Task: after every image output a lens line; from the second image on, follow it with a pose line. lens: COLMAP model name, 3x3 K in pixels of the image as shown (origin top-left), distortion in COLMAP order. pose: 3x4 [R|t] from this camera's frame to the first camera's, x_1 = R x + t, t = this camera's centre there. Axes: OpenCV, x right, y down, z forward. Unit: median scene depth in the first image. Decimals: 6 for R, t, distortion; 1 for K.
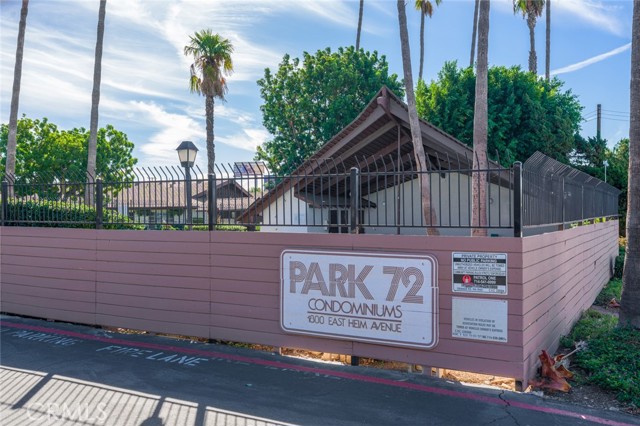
lens RADIAL K [[605.6, 0, 320.0], [0, 605.6, 213.0], [0, 0, 1]] dist [0.004990, 0.002346]
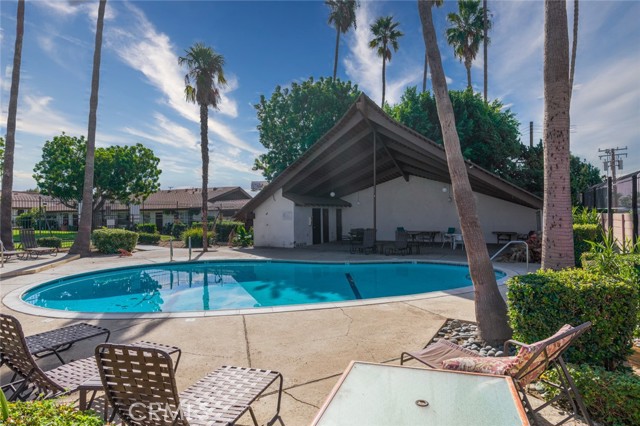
lens RADIAL K [[383.7, 0, 318.7], [0, 383.7, 211.7], [0, 0, 1]] dist [-0.003697, -0.001235]
pose [[0.999536, -0.006148, 0.029818, 0.003410], [0.006299, 0.999968, -0.004962, 0.004598], [-0.029787, 0.005148, 0.999543, 0.214873]]
